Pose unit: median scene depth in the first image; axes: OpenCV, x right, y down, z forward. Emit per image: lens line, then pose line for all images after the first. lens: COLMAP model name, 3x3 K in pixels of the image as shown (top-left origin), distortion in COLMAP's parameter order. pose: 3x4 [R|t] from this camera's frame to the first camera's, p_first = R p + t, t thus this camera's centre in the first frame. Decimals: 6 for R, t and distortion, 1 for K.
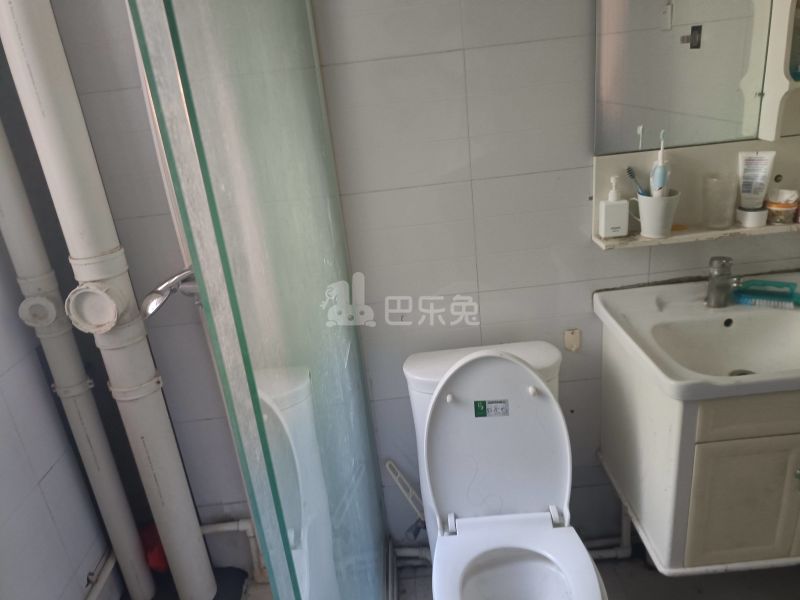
lens RADIAL K [[596.4, 0, 400.0], [0, 596.4, 300.0], [0, 0, 1]] dist [0.029509, -0.048919]
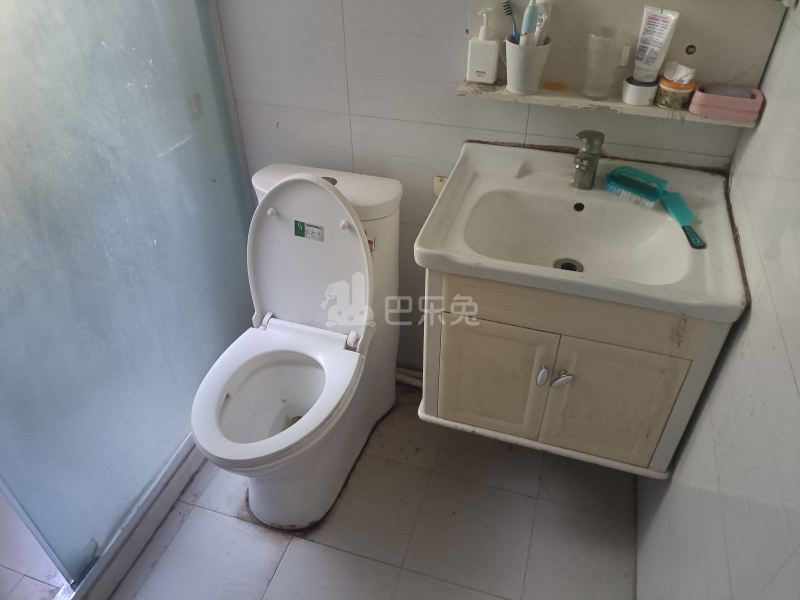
lens RADIAL K [[596.4, 0, 400.0], [0, 596.4, 300.0], [0, 0, 1]] dist [0.029509, -0.048919]
pose [[0.946298, 0.272087, -0.174610, 0.503141], [-0.203228, 0.920675, 0.333249, -0.082379], [0.251432, -0.279867, 0.926529, 0.050278]]
